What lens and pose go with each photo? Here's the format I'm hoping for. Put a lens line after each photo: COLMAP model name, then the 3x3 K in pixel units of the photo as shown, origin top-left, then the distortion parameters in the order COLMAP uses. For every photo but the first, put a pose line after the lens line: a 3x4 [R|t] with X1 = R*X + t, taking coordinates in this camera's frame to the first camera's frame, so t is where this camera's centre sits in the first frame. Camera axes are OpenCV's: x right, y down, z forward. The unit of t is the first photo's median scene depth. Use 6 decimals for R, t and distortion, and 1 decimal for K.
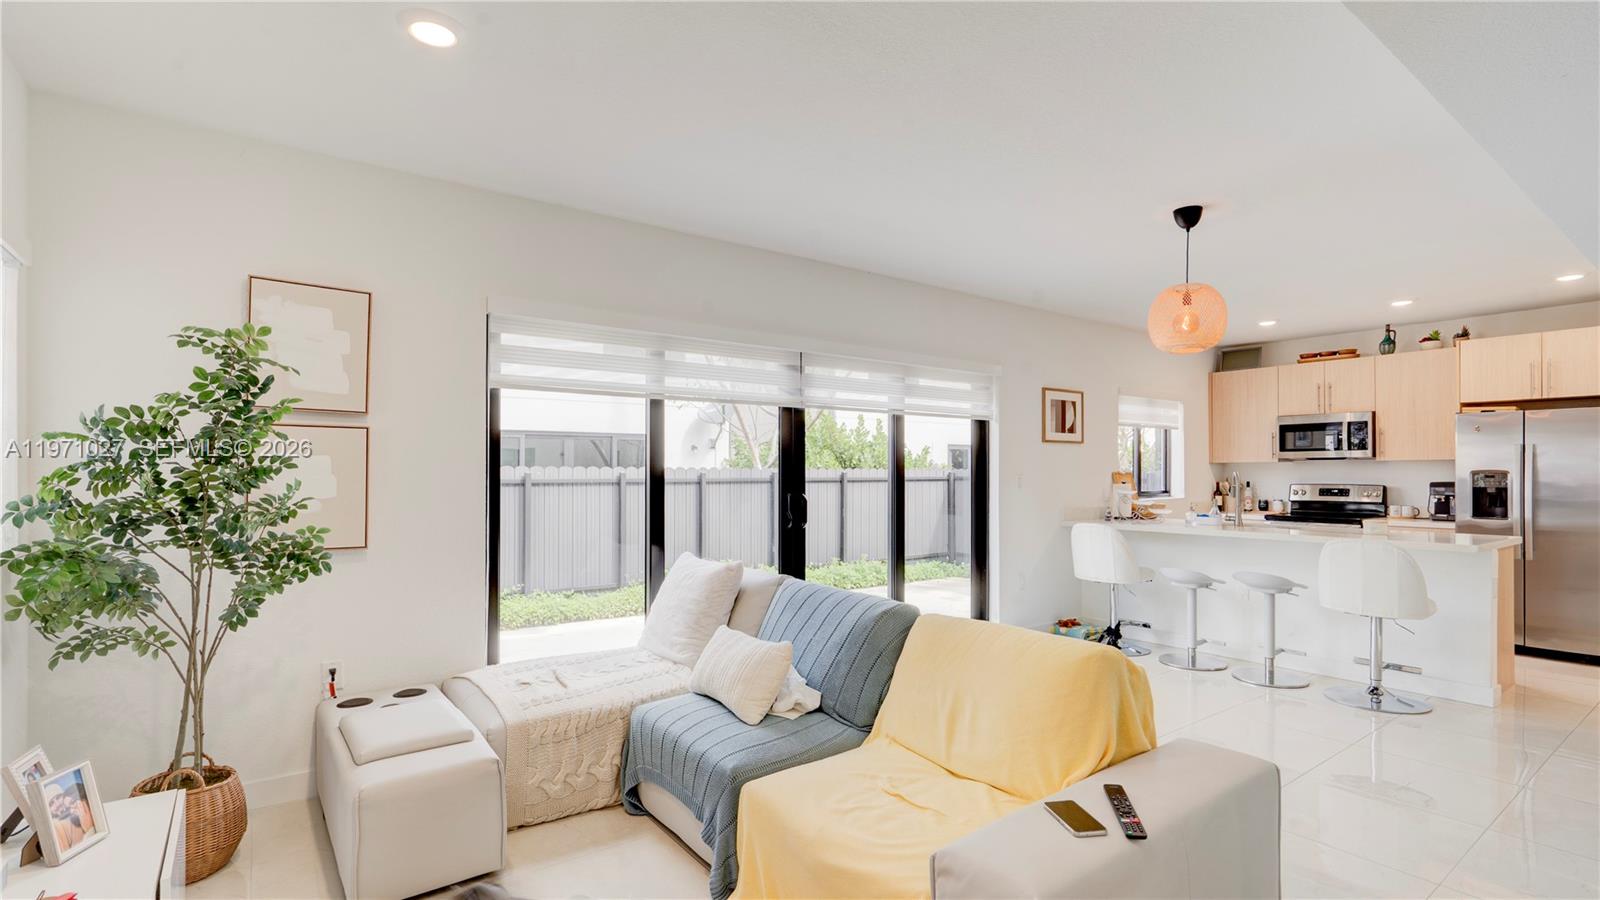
lens RADIAL K [[747.7, 0, 811.7], [0, 747.7, 468.8], [0, 0, 1]] dist [-0.000471, 0.000509]
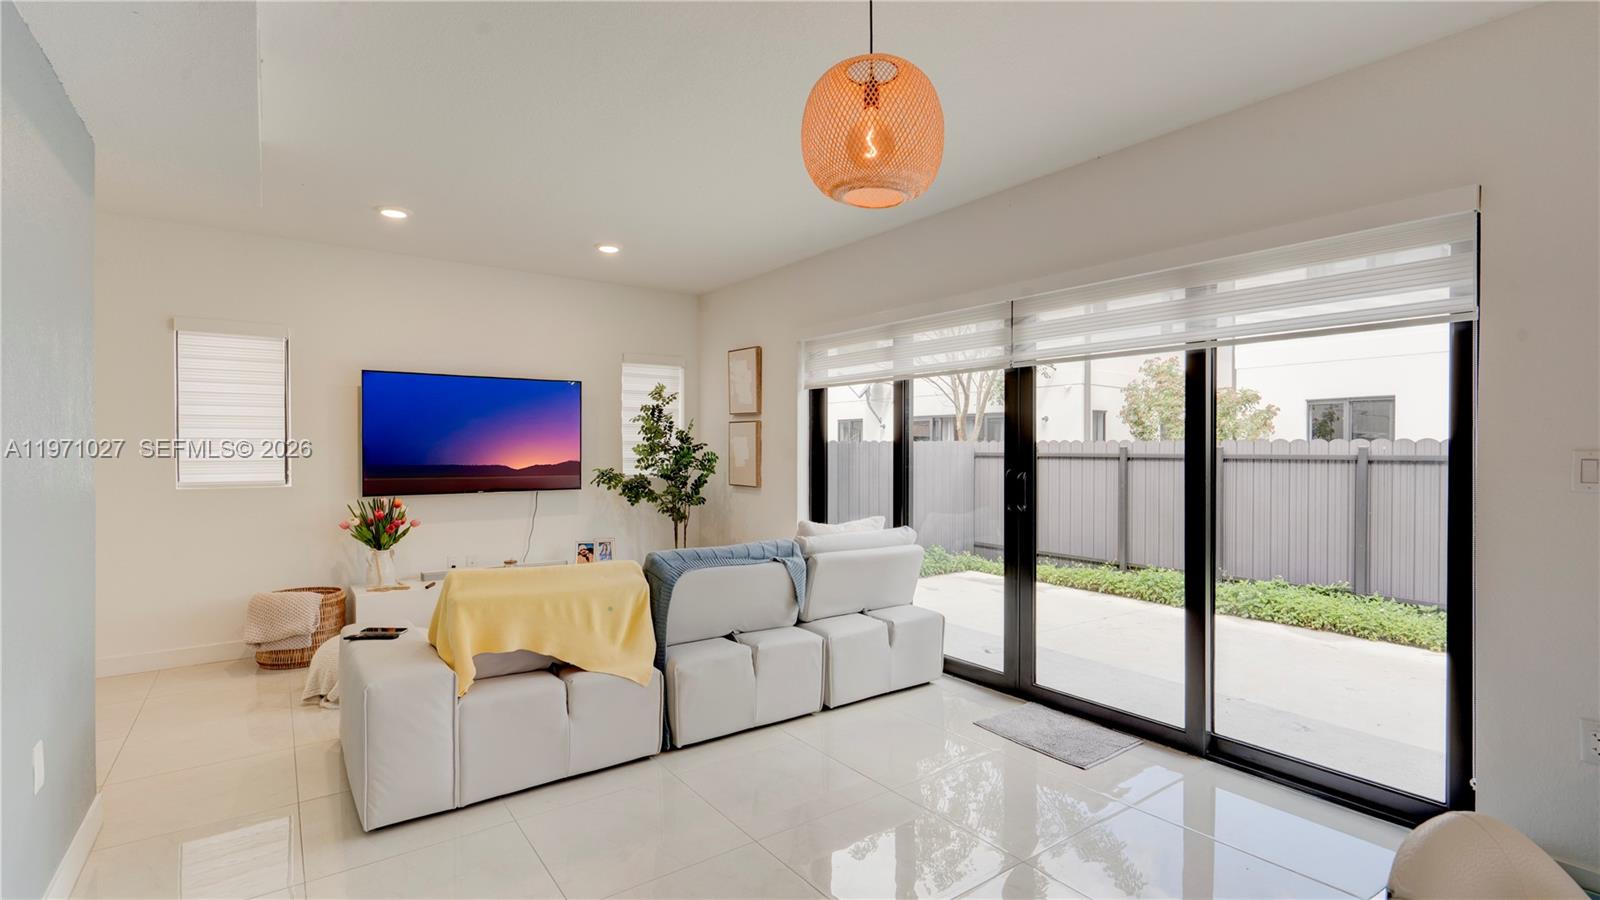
lens RADIAL K [[719.2, 0, 800.0], [0, 719.2, 450.0], [0, 0, 1]] dist [-0.001519, -0.000084]
pose [[-0.009115, 0.003835, -0.999951, 0.837701], [0.003699, 0.999986, 0.003801, 0.006746], [0.999952, -0.003665, -0.009129, 0.816437]]
